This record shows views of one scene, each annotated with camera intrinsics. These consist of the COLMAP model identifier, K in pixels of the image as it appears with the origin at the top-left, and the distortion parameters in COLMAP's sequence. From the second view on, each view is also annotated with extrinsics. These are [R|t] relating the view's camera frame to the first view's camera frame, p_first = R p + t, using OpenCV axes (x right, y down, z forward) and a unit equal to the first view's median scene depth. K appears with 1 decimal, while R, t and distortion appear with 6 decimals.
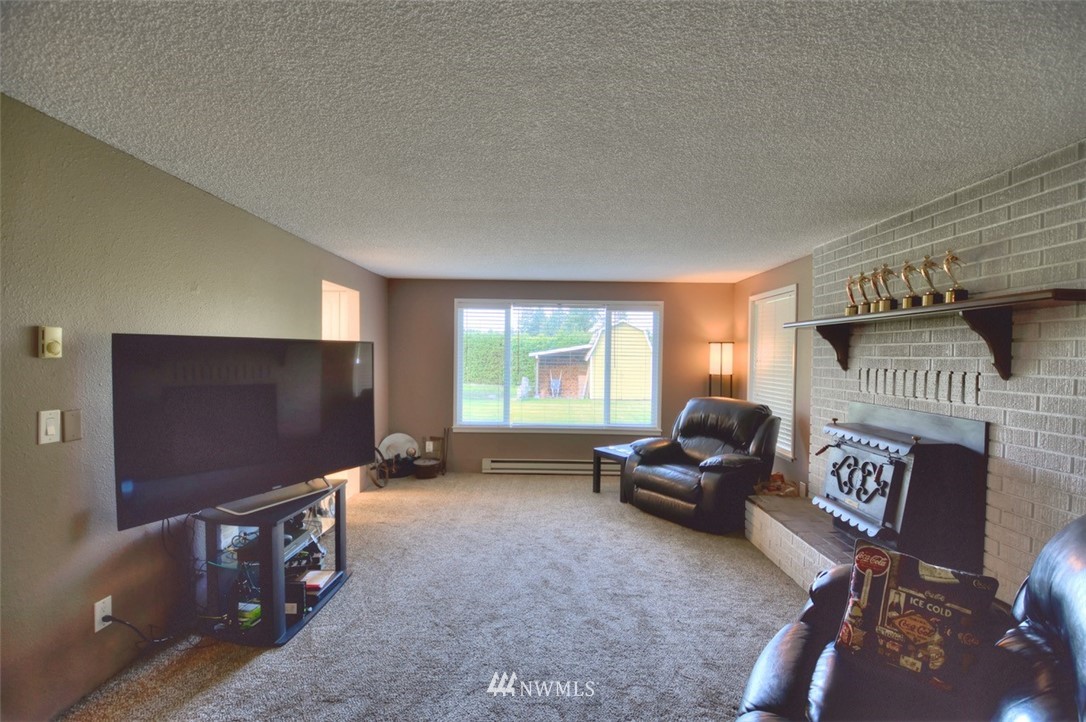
lens RADIAL K [[484.9, 0, 551.2], [0, 484.9, 361.3], [0, 0, 1]] dist [0.029702, -0.035321]
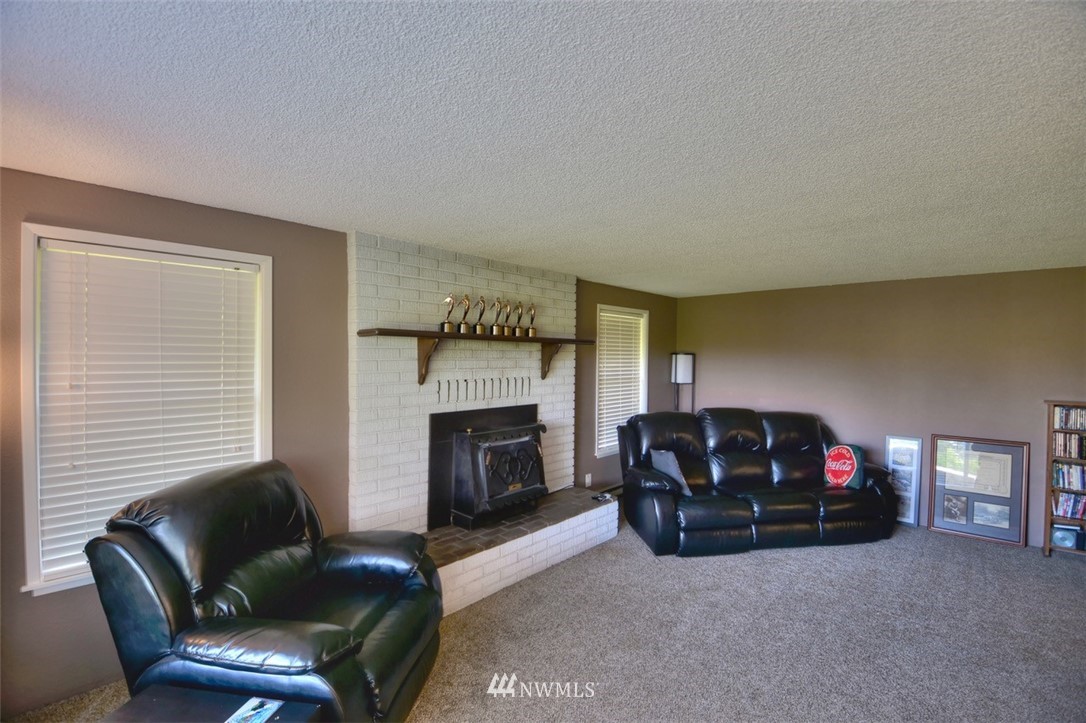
lens RADIAL K [[484.9, 0, 551.2], [0, 484.9, 361.8], [0, 0, 1]] dist [0.029702, -0.035321]
pose [[-0.735286, -0.022262, 0.677391, -0.264900], [-0.006043, 0.999636, 0.026292, -0.060432], [-0.677730, 0.015238, -0.735153, 1.740528]]
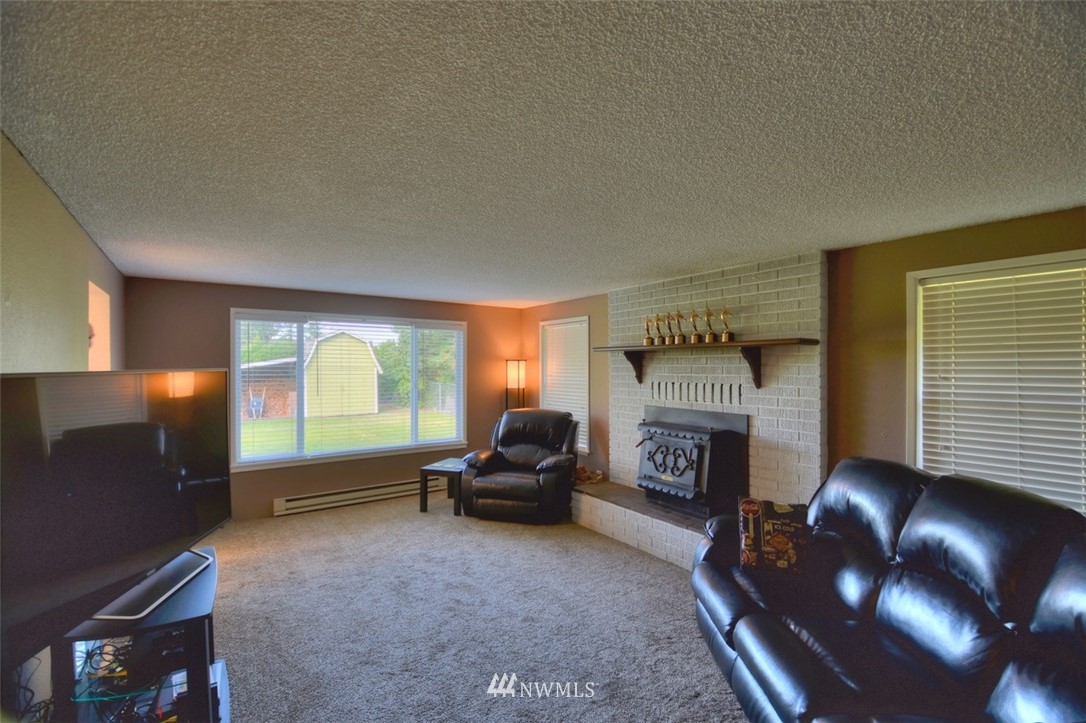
lens RADIAL K [[484.9, 0, 551.2], [0, 484.9, 361.8], [0, 0, 1]] dist [0.029702, -0.035321]
pose [[0.810799, -0.009200, 0.585252, -0.453056], [0.019690, 0.999739, -0.011562, -0.035873], [-0.584993, 0.020898, 0.810769, 0.043831]]
